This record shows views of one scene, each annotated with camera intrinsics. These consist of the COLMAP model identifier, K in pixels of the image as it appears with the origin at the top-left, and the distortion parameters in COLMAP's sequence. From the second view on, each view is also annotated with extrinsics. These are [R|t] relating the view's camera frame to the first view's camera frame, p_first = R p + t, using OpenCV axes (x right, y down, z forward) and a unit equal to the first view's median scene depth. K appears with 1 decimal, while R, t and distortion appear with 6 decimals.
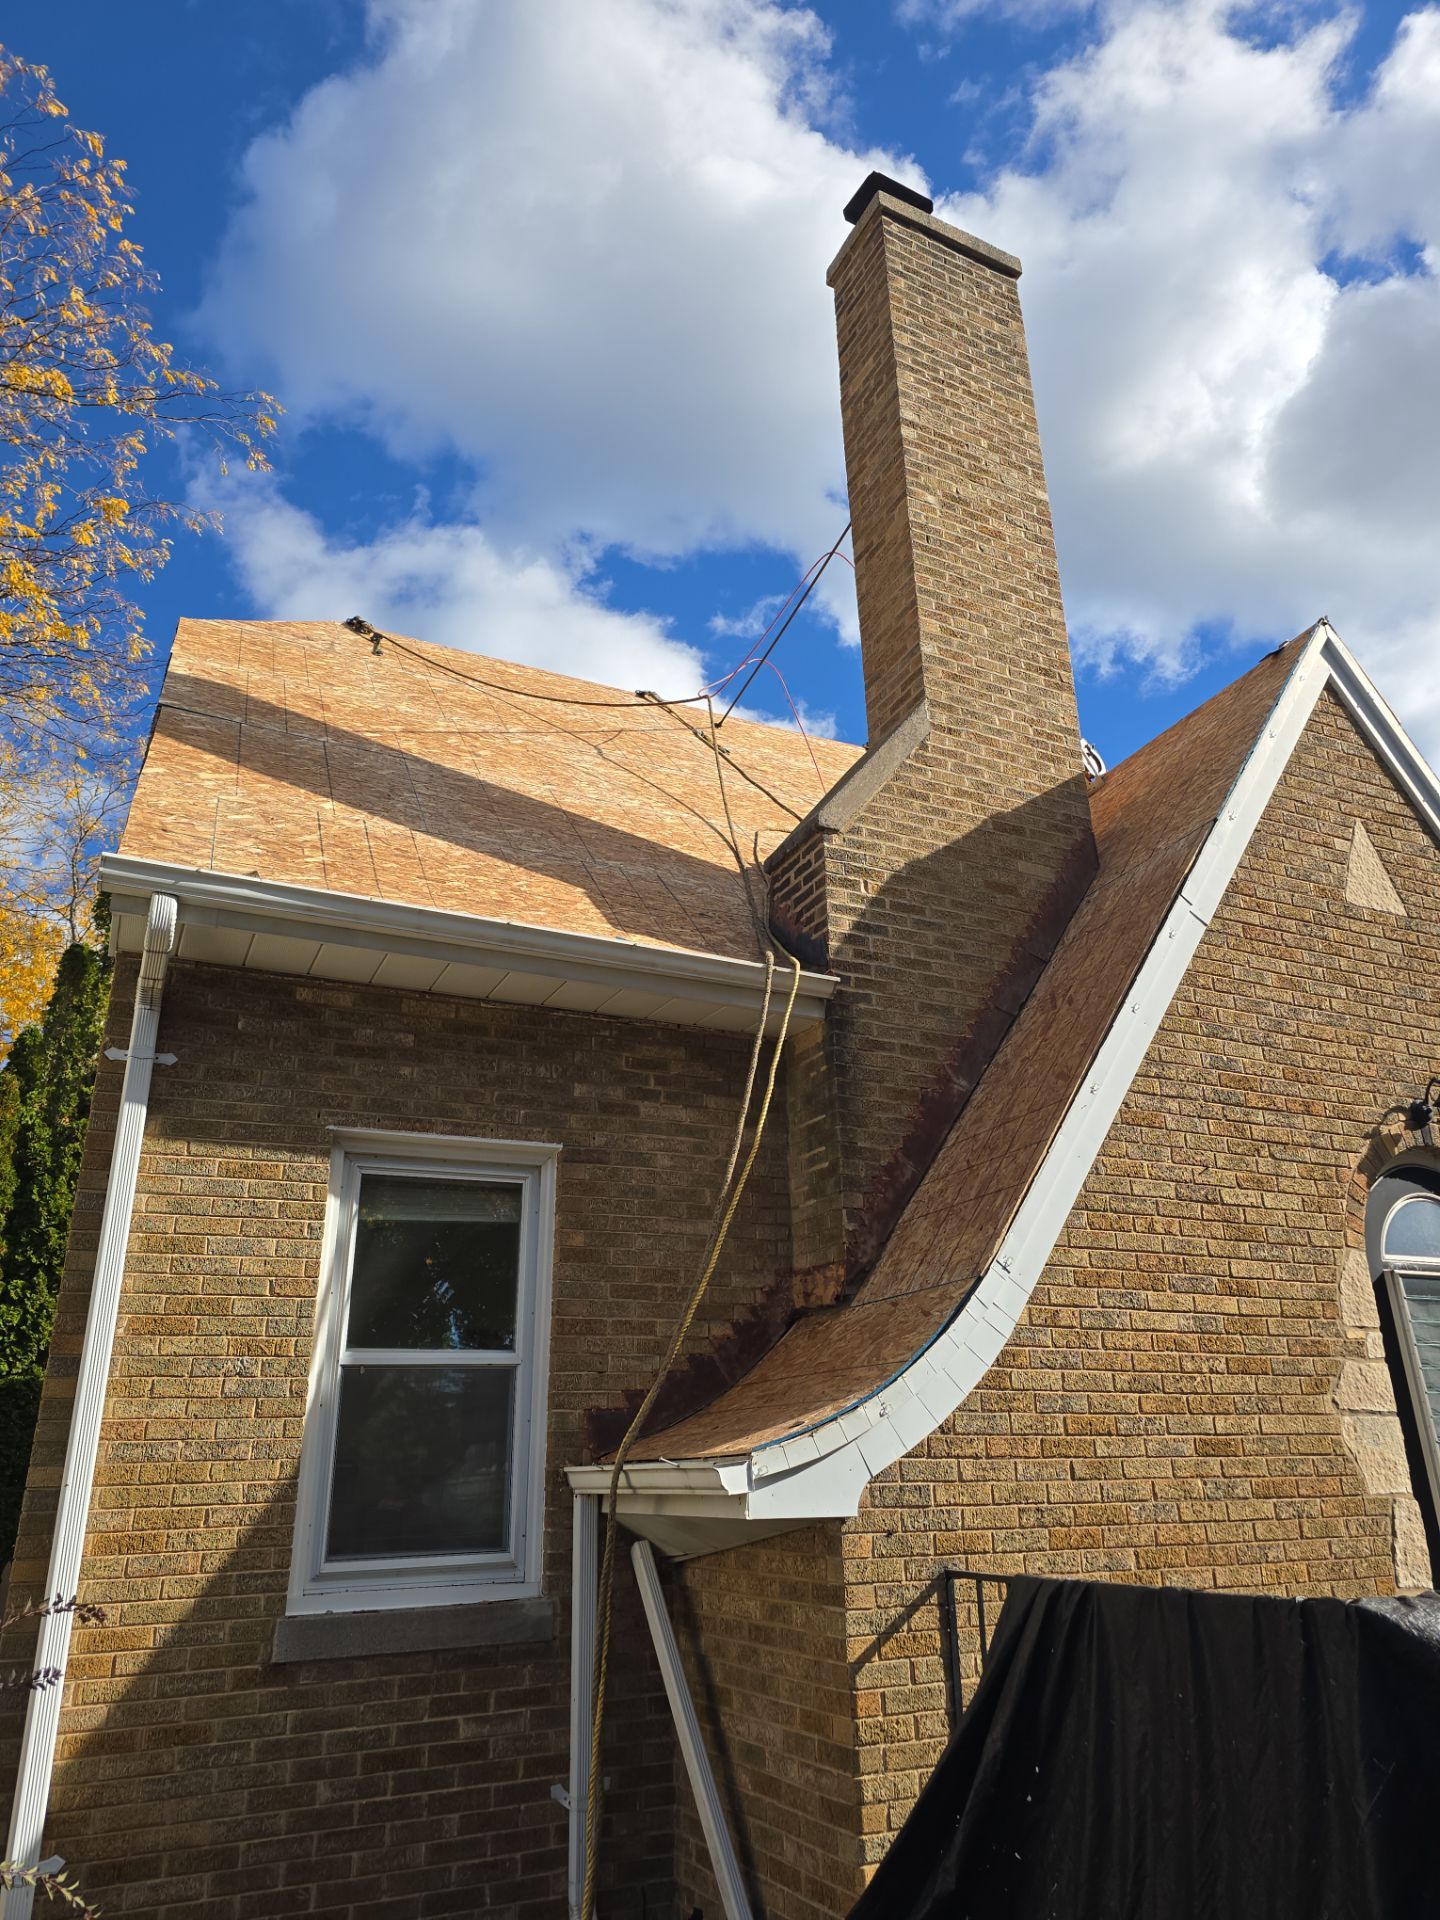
lens RADIAL K [[1289.3, 0, 732.2], [0, 1289.3, 954.0], [0, 0, 1]] dist [0.046822, -0.038347]
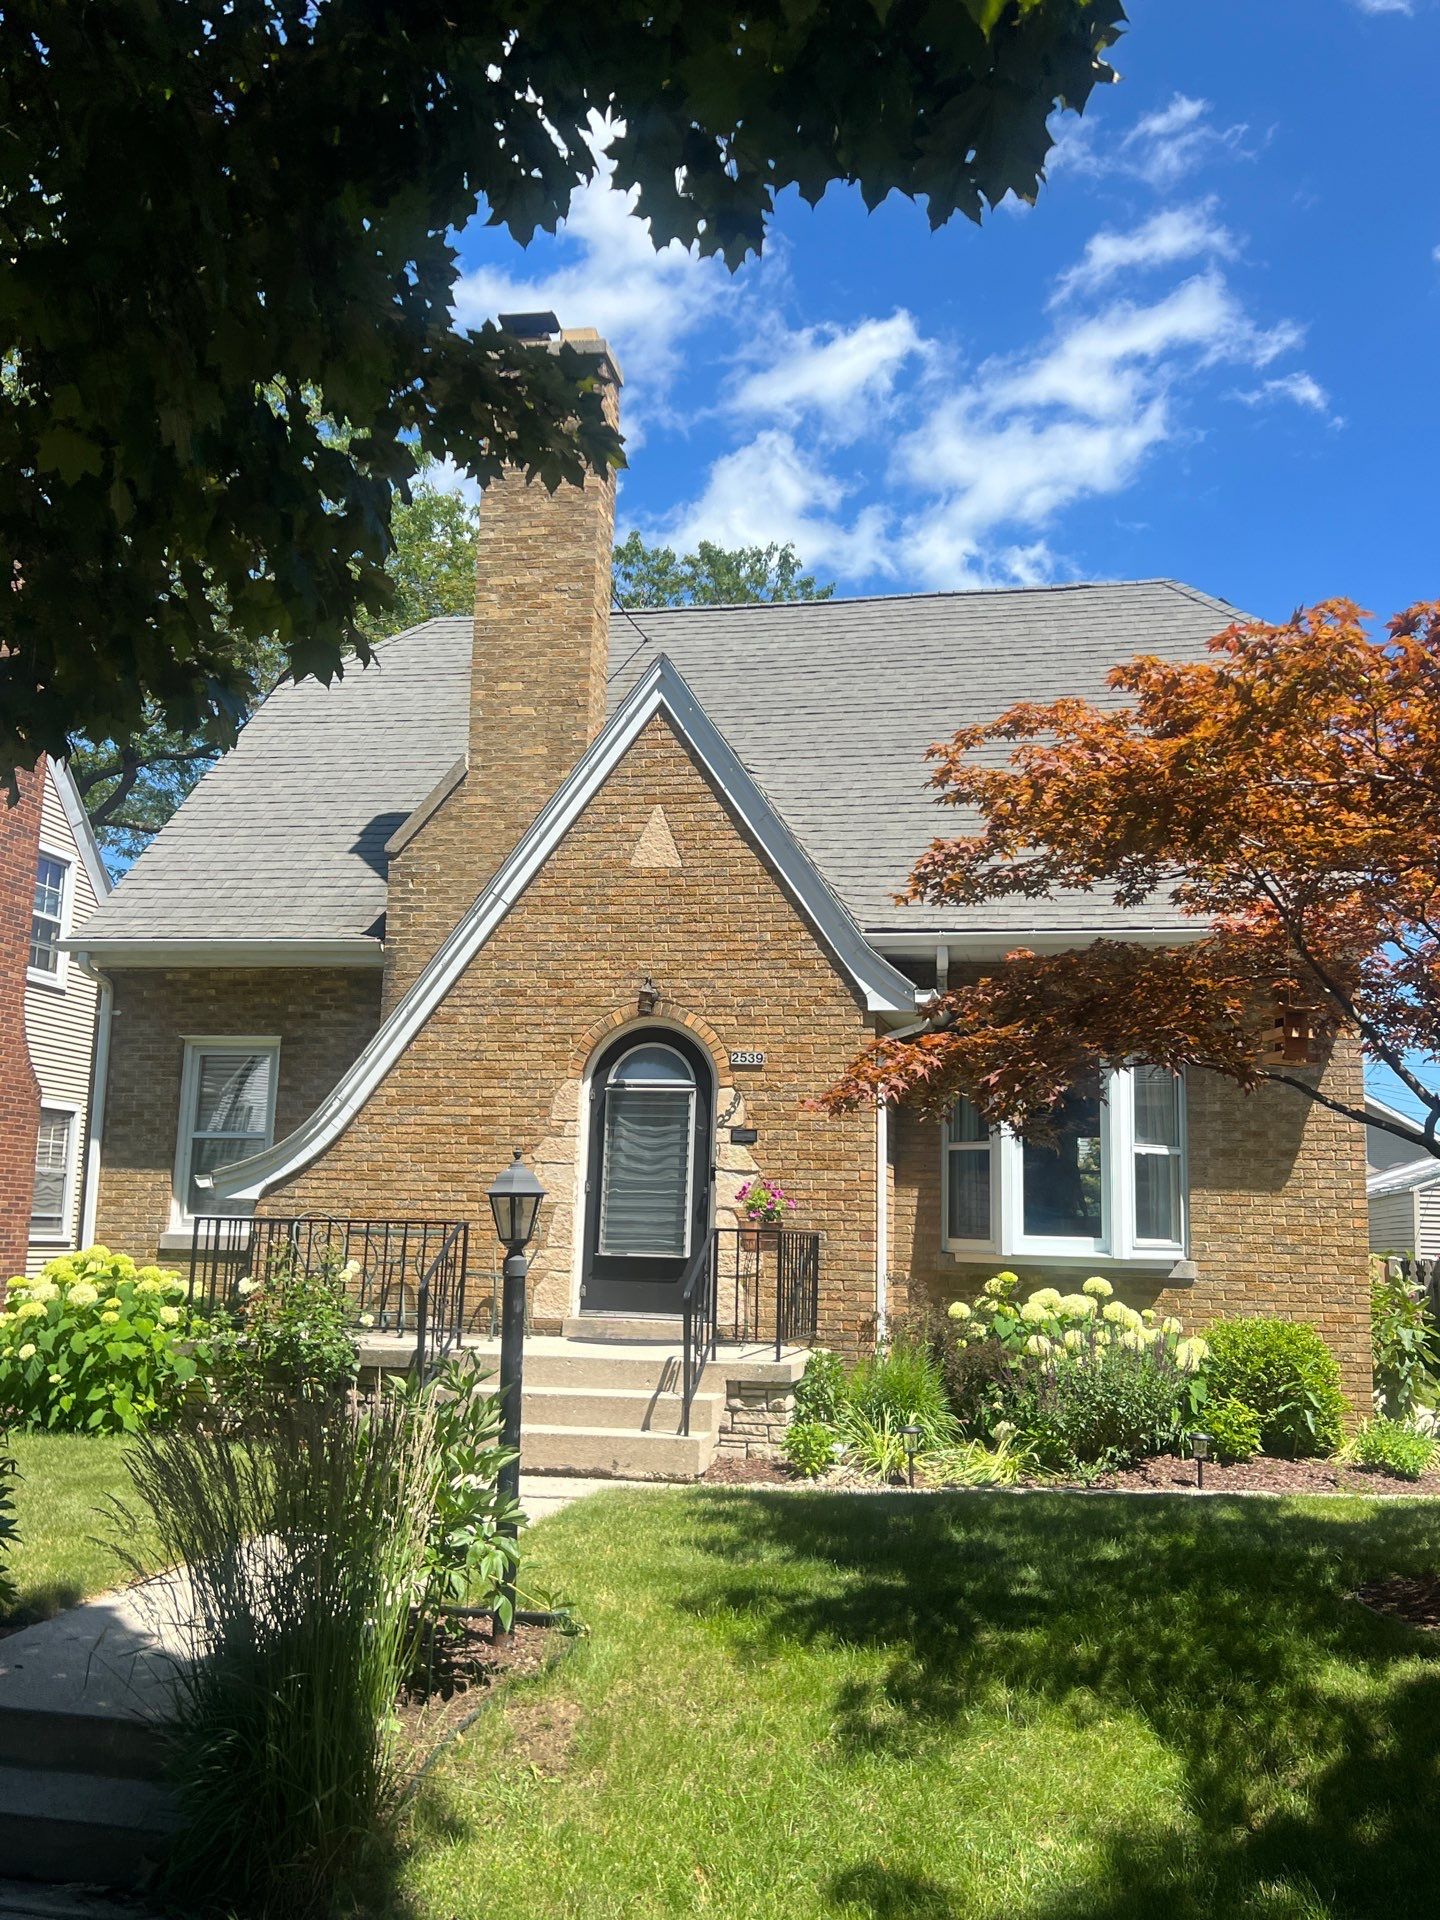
lens RADIAL K [[1743.5, 0, 717.6], [0, 1743.5, 956.8], [0, 0, 1]] dist [0.169302, 0.000000]
pose [[0.796815, -0.051816, -0.601998, 2.068258], [0.181657, 0.970766, 0.156888, -0.280854], [0.576270, -0.234368, 0.782933, -0.745023]]
